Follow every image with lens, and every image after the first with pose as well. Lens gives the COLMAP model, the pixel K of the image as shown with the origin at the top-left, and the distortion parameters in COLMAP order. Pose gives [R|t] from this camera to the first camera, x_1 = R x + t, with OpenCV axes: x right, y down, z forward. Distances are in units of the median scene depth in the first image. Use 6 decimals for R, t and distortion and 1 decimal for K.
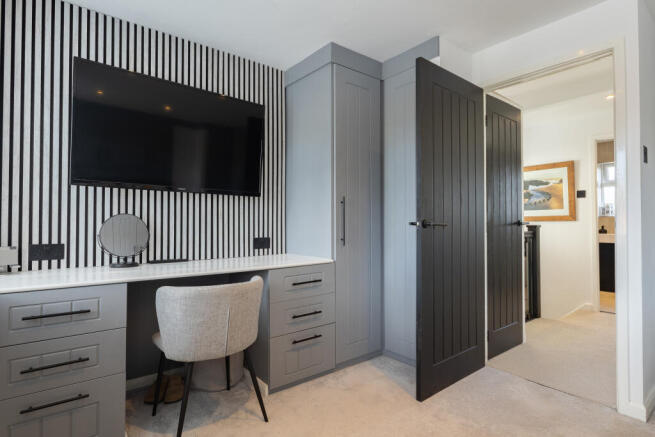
lens RADIAL K [[350.8, 0, 326.6], [0, 350.8, 217.4], [0, 0, 1]] dist [-0.006070, -0.000342]
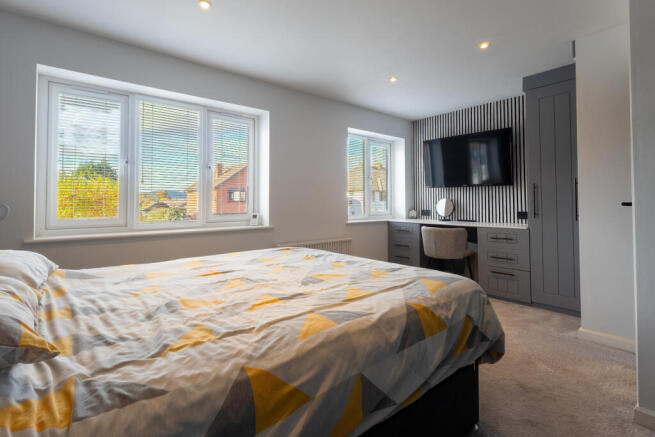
lens RADIAL K [[308.6, 0, 325.9], [0, 308.6, 195.7], [0, 0, 1]] dist [0.000280, 0.000932]
pose [[0.020565, -0.018642, -0.999615, 1.290583], [0.016528, 0.999696, -0.018304, -0.001749], [0.999652, -0.016145, 0.020867, 0.146207]]
